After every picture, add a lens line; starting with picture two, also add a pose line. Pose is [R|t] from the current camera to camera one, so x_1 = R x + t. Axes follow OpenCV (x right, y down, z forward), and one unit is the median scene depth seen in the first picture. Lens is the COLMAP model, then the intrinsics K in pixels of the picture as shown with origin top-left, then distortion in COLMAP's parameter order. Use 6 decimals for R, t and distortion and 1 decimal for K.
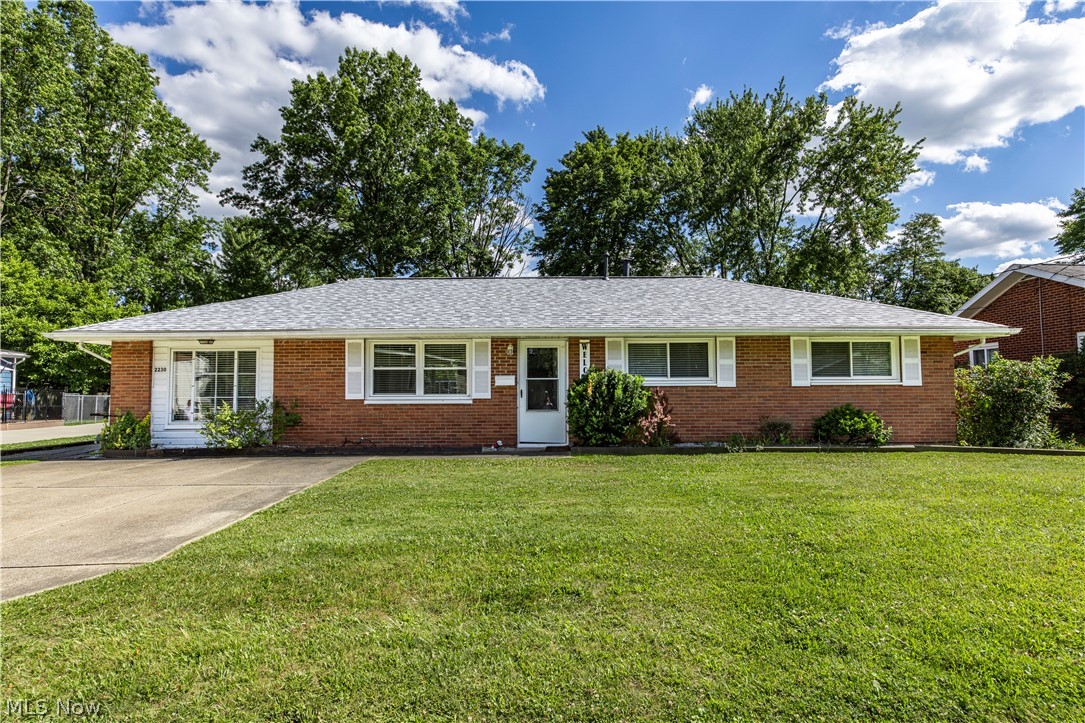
lens RADIAL K [[619.7, 0, 542.6], [0, 619.7, 359.0], [0, 0, 1]] dist [0.001140, 0.001252]
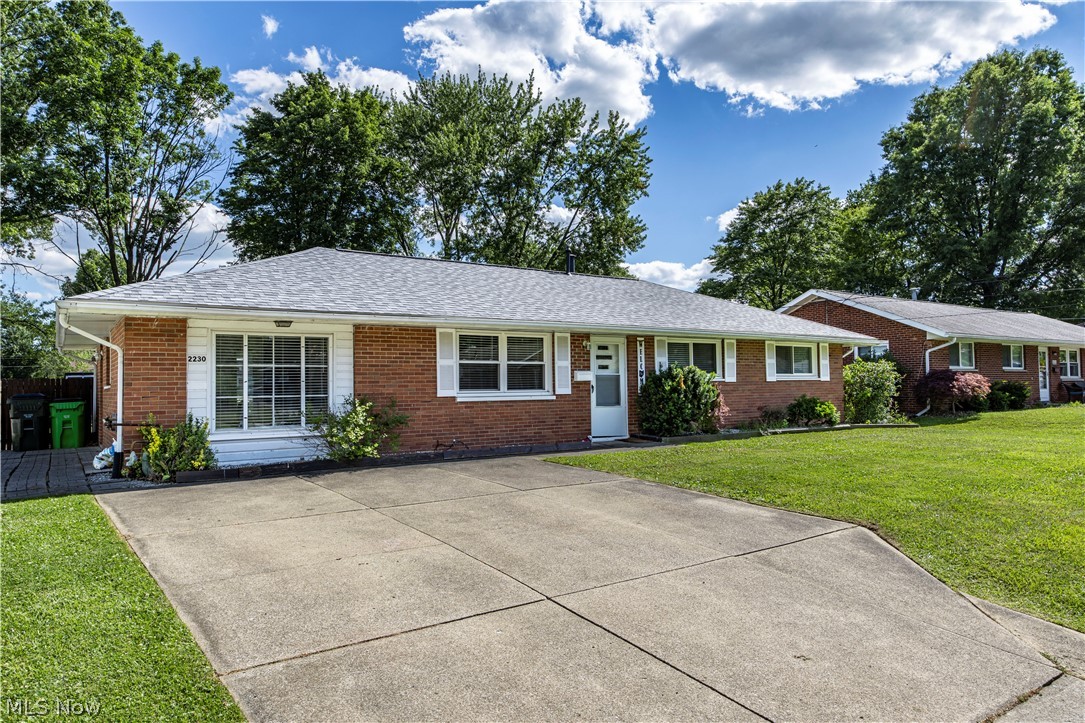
lens RADIAL K [[722.2, 0, 542.5], [0, 722.2, 364.7], [0, 0, 1]] dist [-0.009998, -0.001500]
pose [[0.819904, 0.012158, 0.572371, -0.771465], [-0.024809, 0.999590, 0.014307, 0.001733], [-0.571963, -0.025930, 0.819870, 0.083724]]
